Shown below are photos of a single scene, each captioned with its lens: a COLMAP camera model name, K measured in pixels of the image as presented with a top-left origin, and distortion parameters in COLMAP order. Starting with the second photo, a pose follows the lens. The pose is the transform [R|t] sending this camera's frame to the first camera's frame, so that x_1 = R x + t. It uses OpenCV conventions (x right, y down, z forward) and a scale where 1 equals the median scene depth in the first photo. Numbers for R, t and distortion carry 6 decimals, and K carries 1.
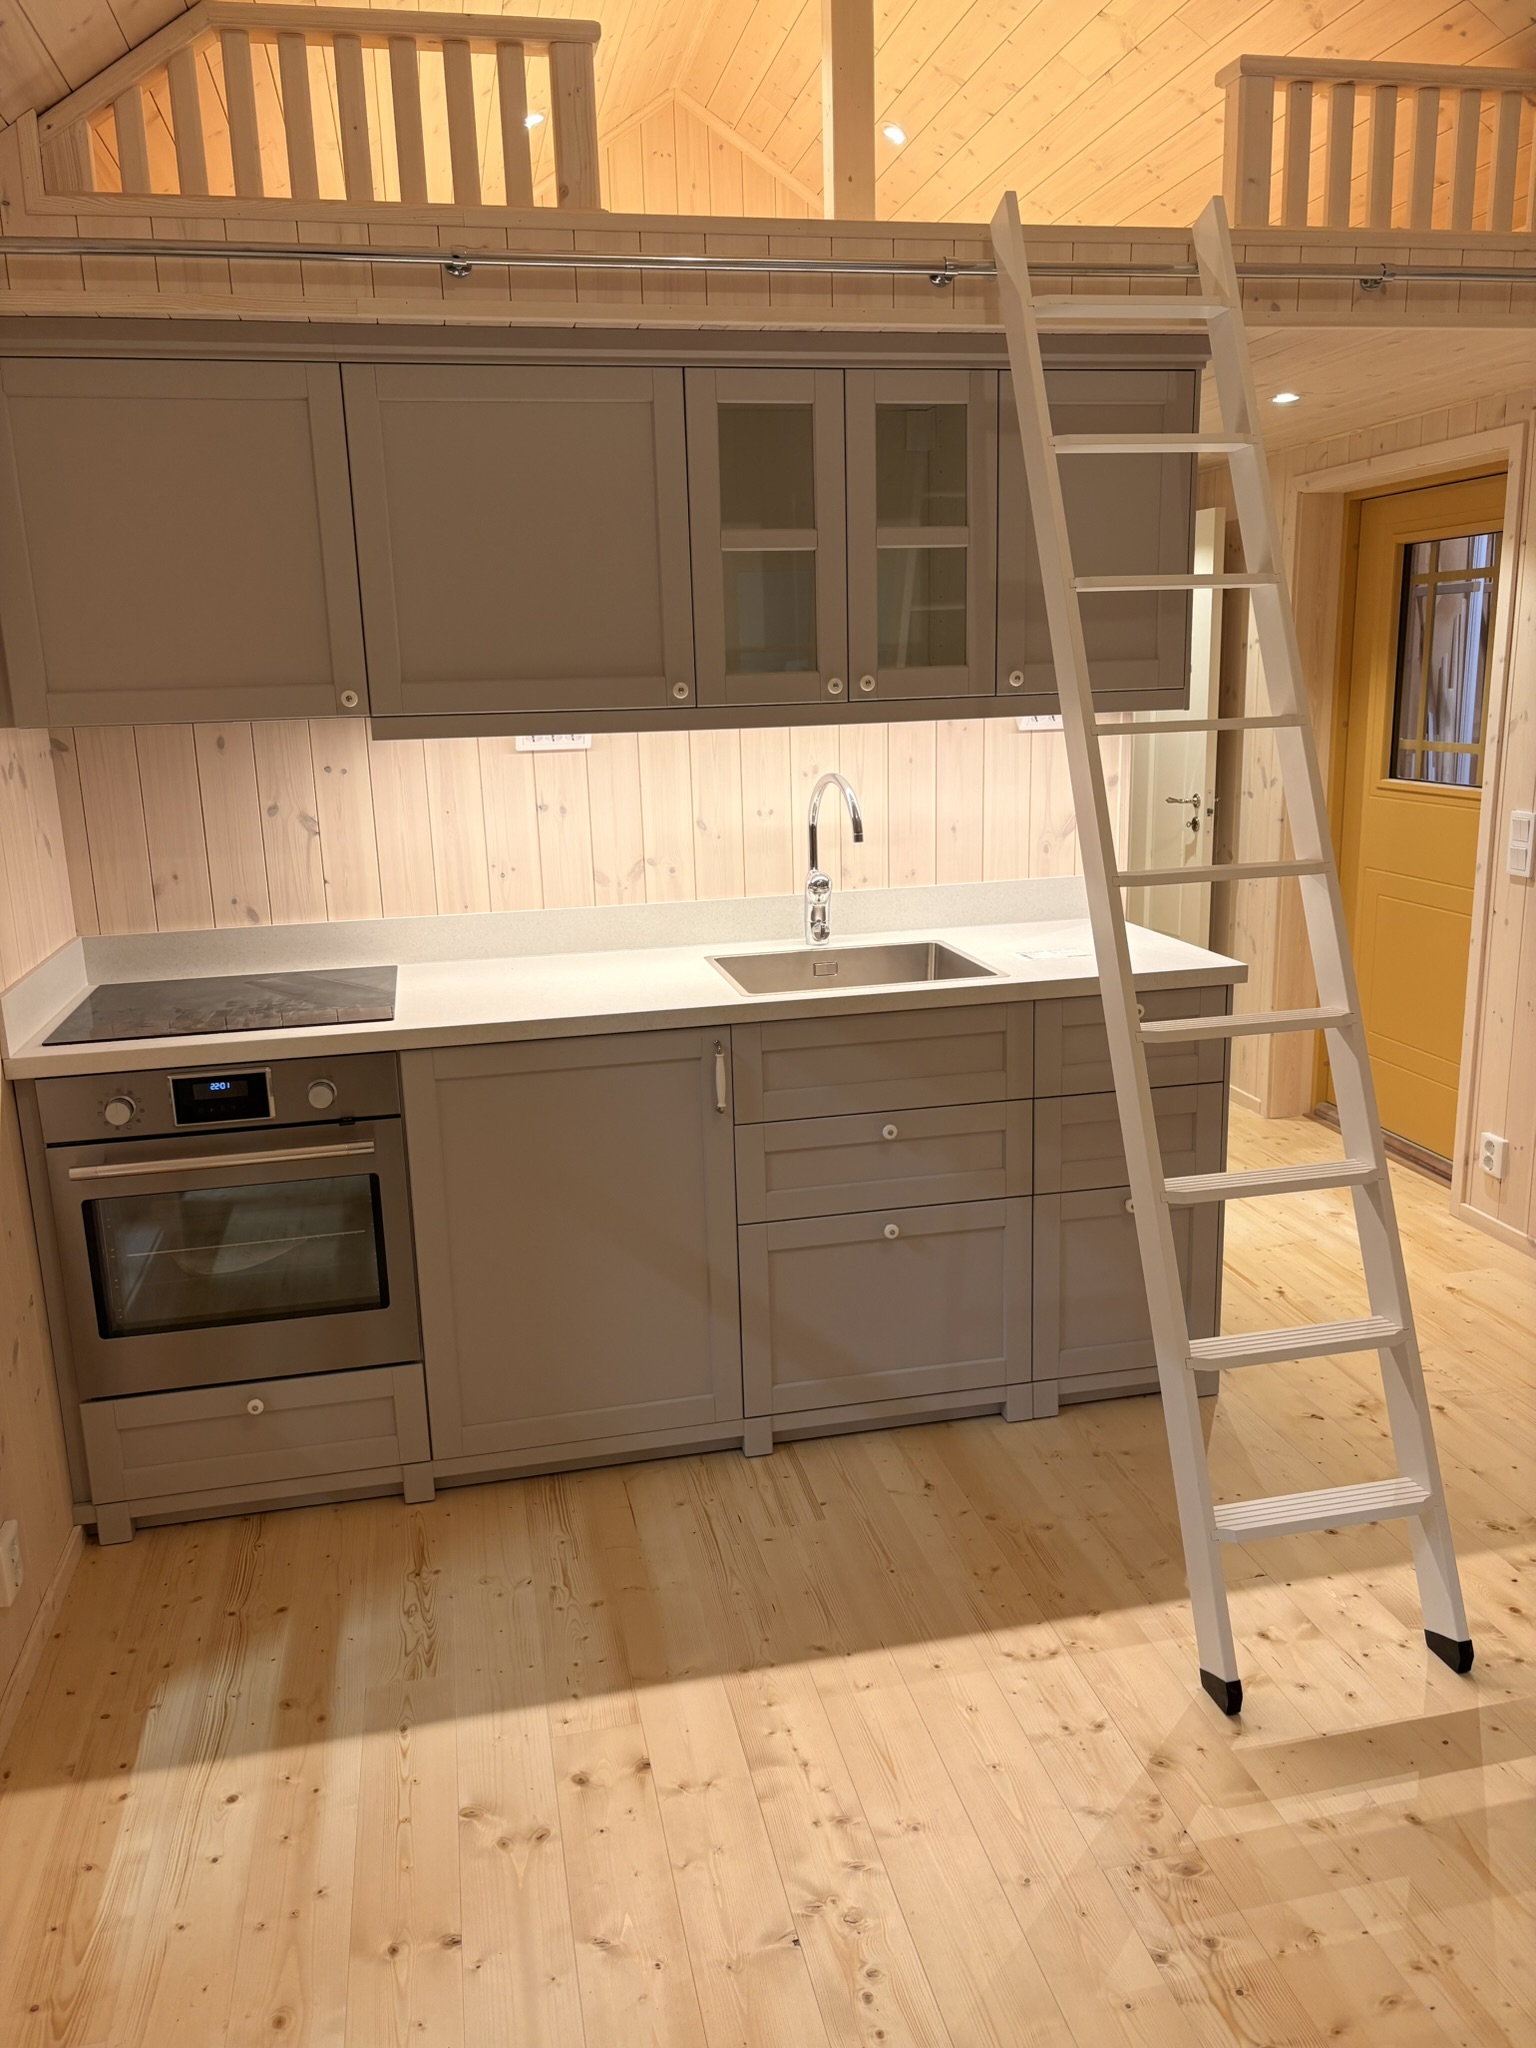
lens RADIAL K [[1556.3, 0, 777.1], [0, 1556.3, 1027.4], [0, 0, 1]] dist [0.052890, -0.060775]
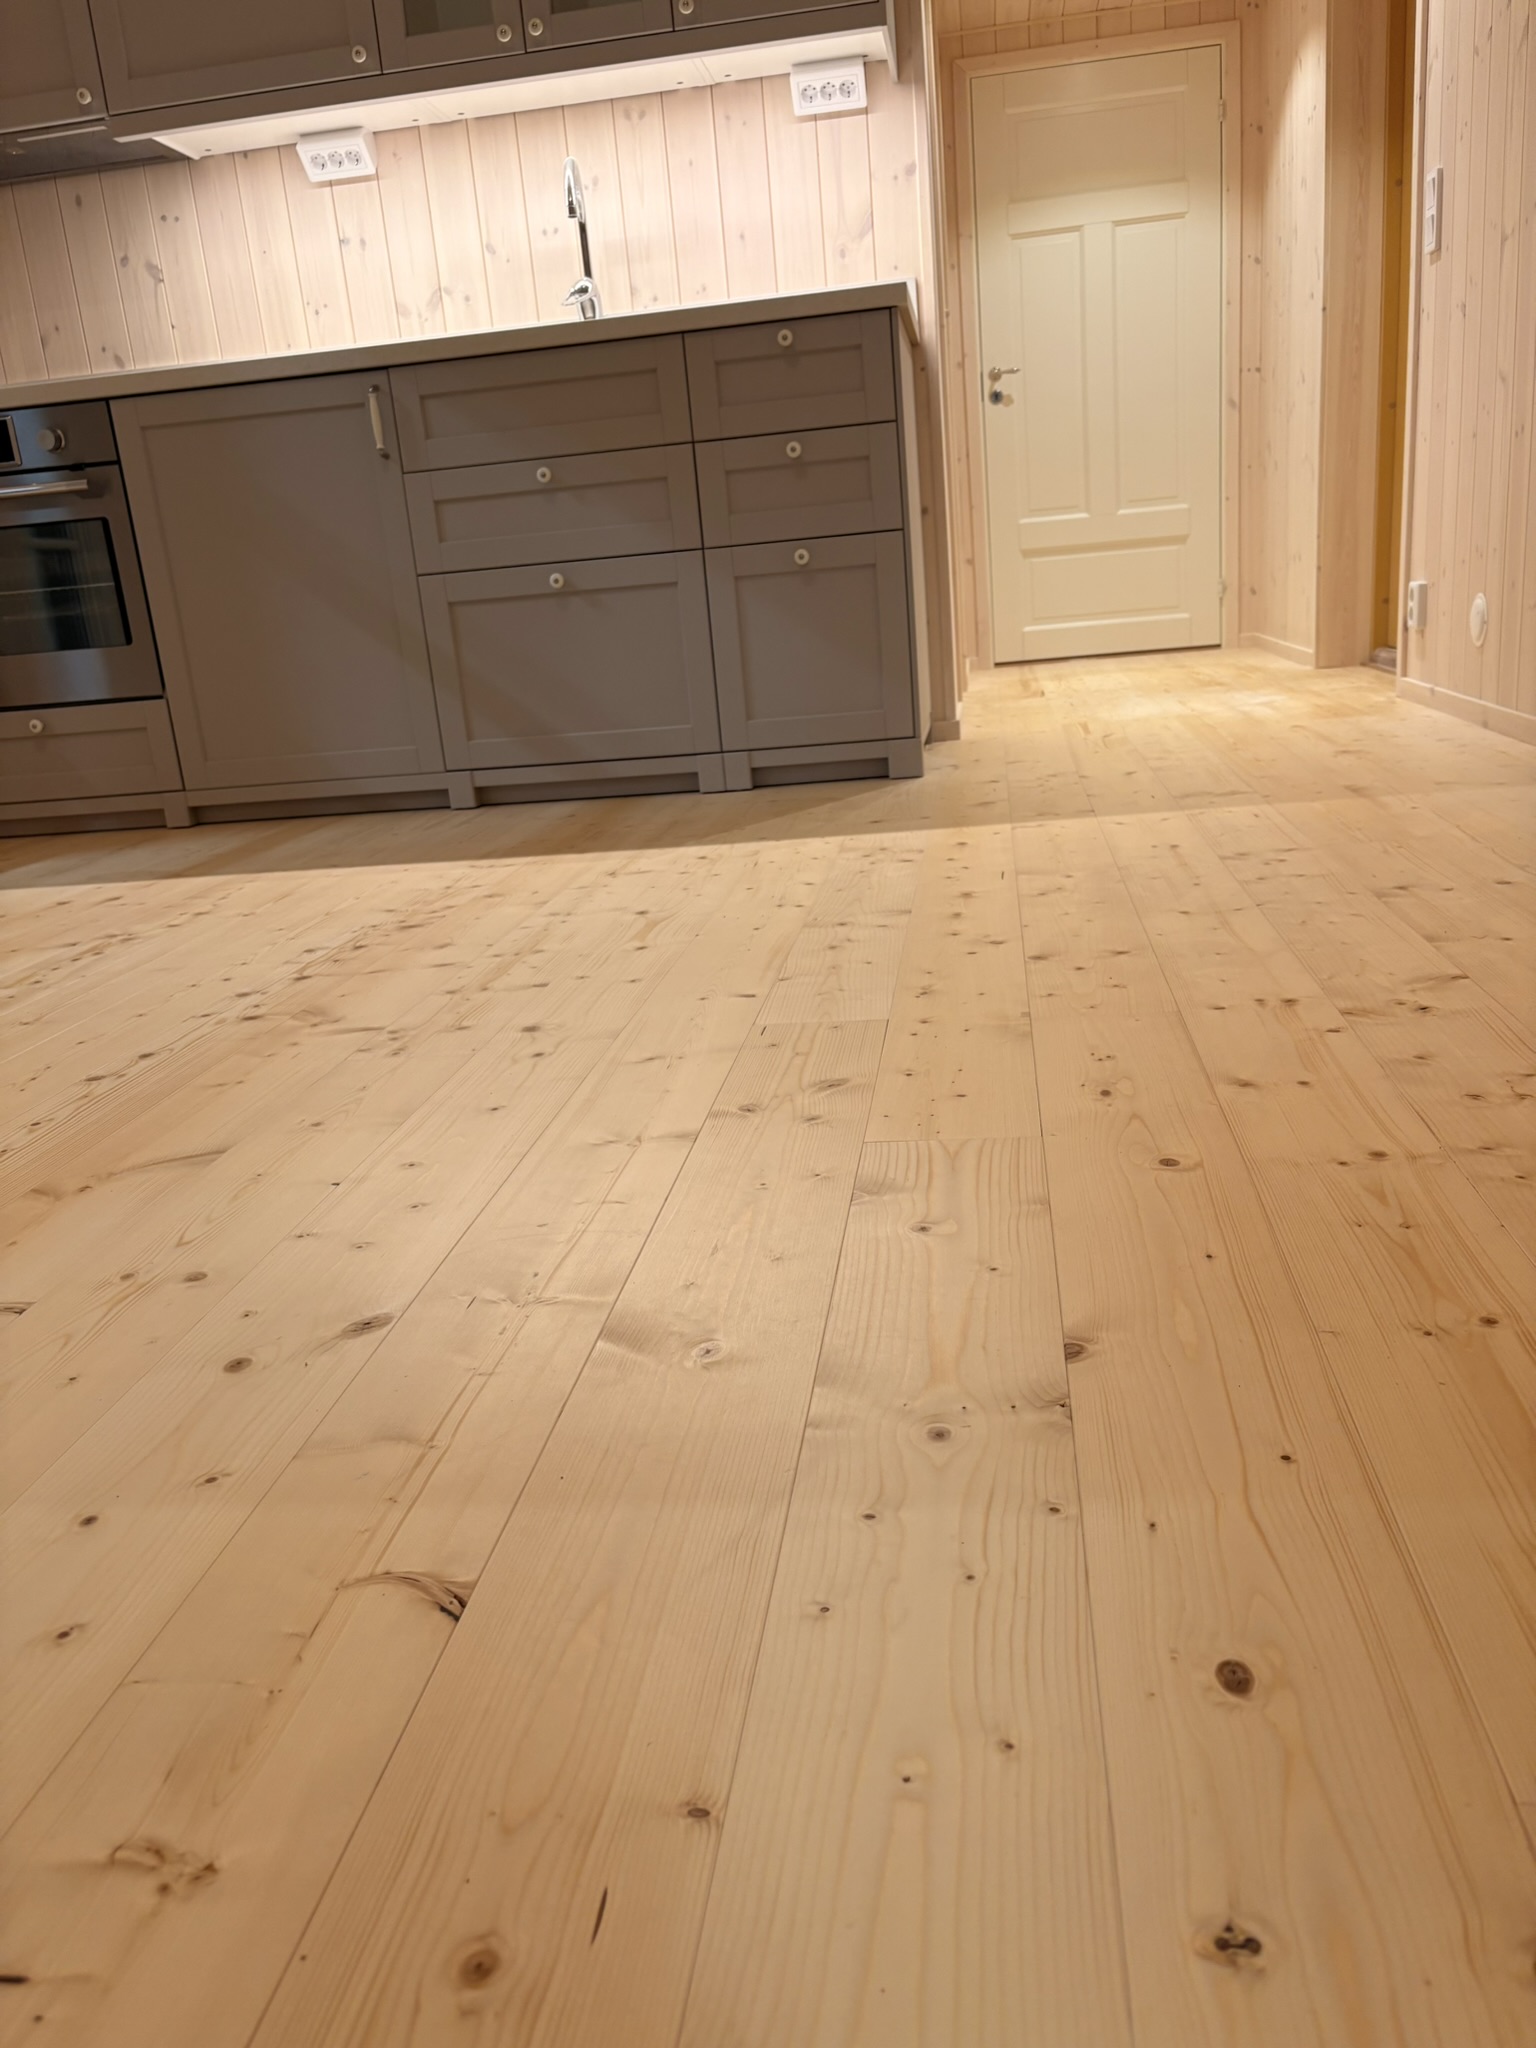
lens RADIAL K [[1556.3, 0, 757.3], [0, 1556.3, 1036.5], [0, 0, 1]] dist [0.052890, -0.060775]
pose [[0.935440, 0.047806, -0.350239, 0.597807], [-0.020155, 0.996414, 0.082173, 0.356276], [0.352912, -0.069809, 0.933049, 0.049630]]
